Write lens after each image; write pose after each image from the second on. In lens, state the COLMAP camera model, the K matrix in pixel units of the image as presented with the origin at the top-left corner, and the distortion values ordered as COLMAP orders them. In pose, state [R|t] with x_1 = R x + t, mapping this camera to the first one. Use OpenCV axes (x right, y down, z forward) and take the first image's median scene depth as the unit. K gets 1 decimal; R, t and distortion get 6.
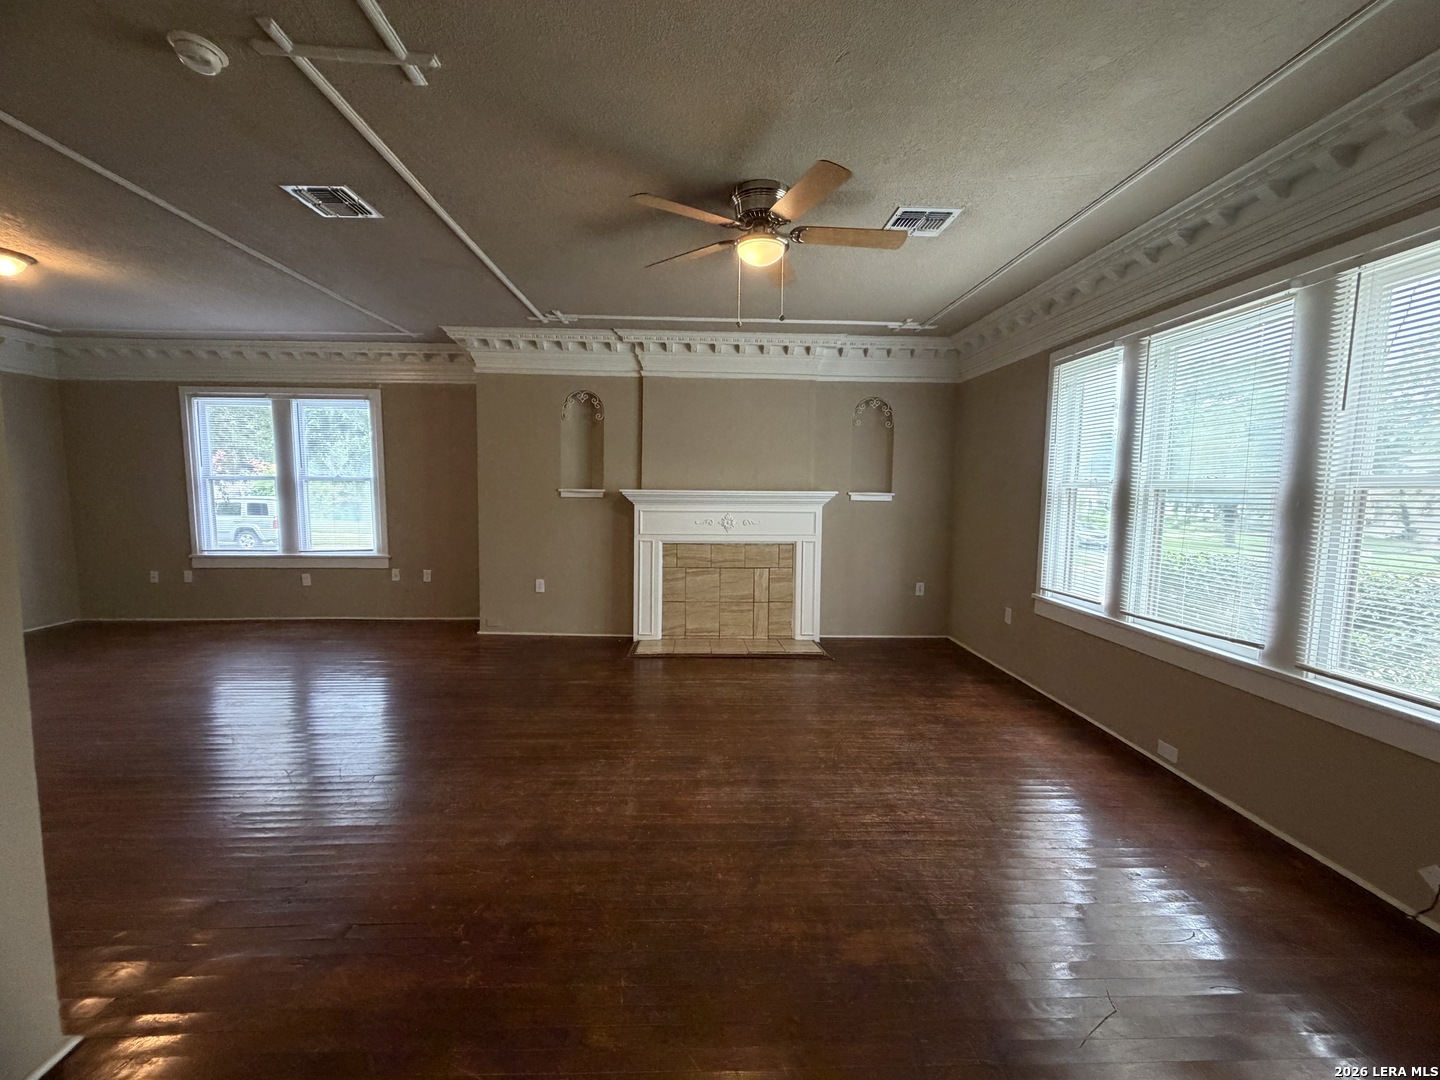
lens RADIAL K [[574.2, 0, 717.1], [0, 574.2, 539.5], [0, 0, 1]] dist [0.007182, -0.000064]
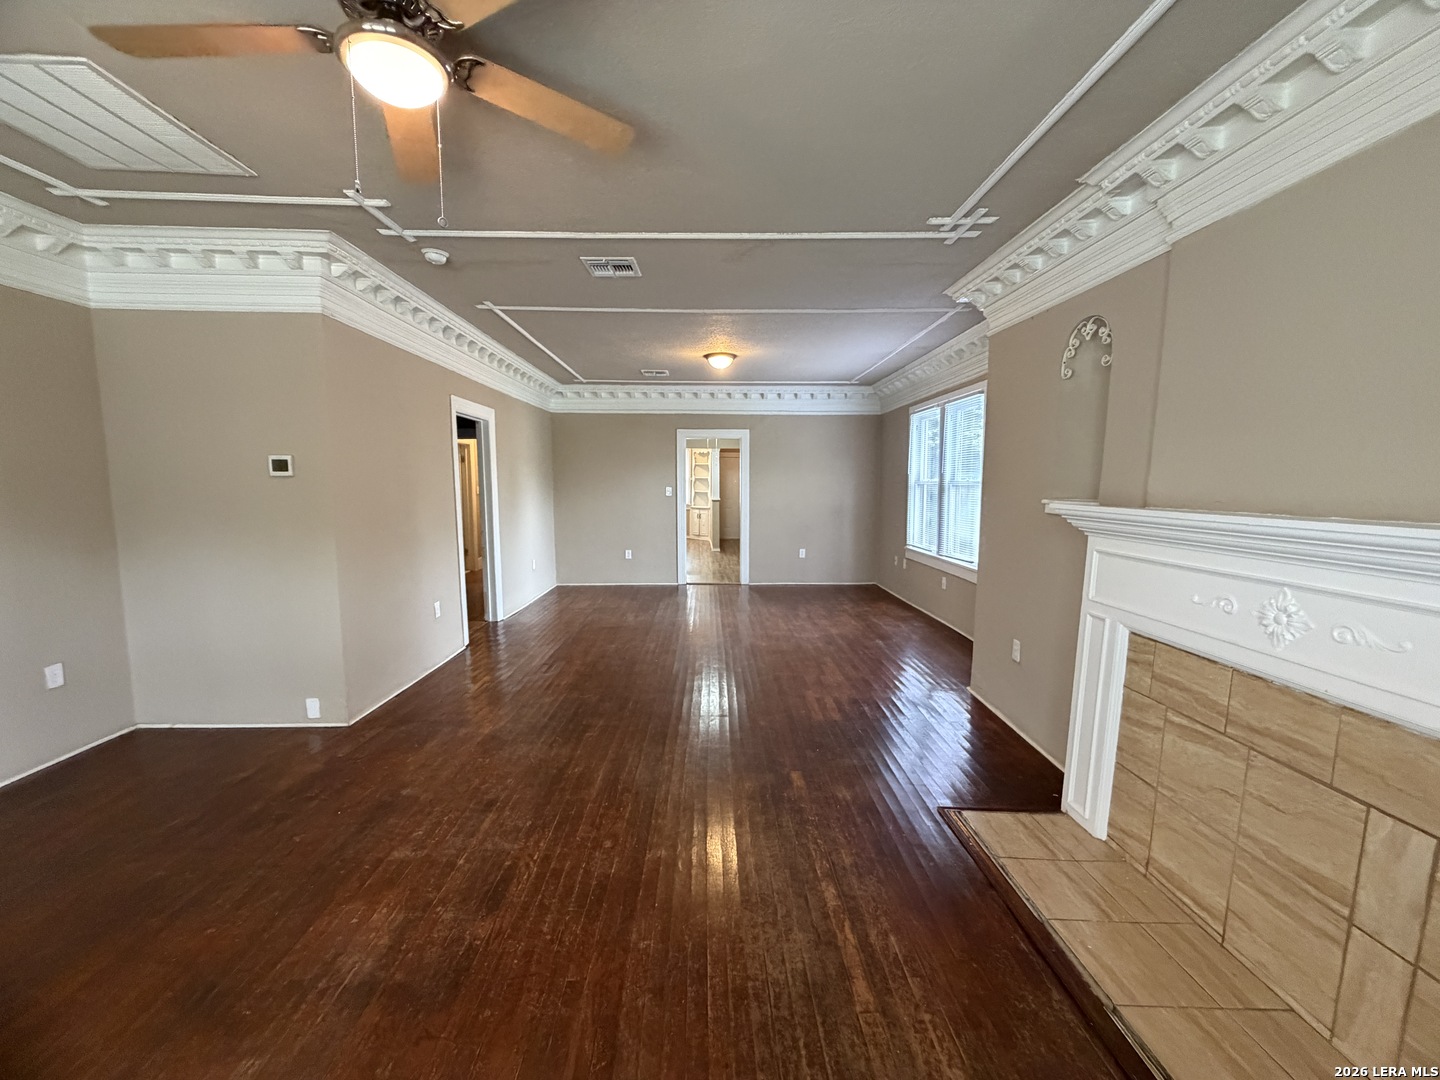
lens RADIAL K [[574.2, 0, 717.1], [0, 574.2, 539.5], [0, 0, 1]] dist [0.007182, -0.000064]
pose [[-0.012316, 0.090821, -0.995791, 0.337461], [-0.088923, 0.991821, 0.091558, -0.074990], [0.995962, 0.089676, -0.004139, 0.690197]]
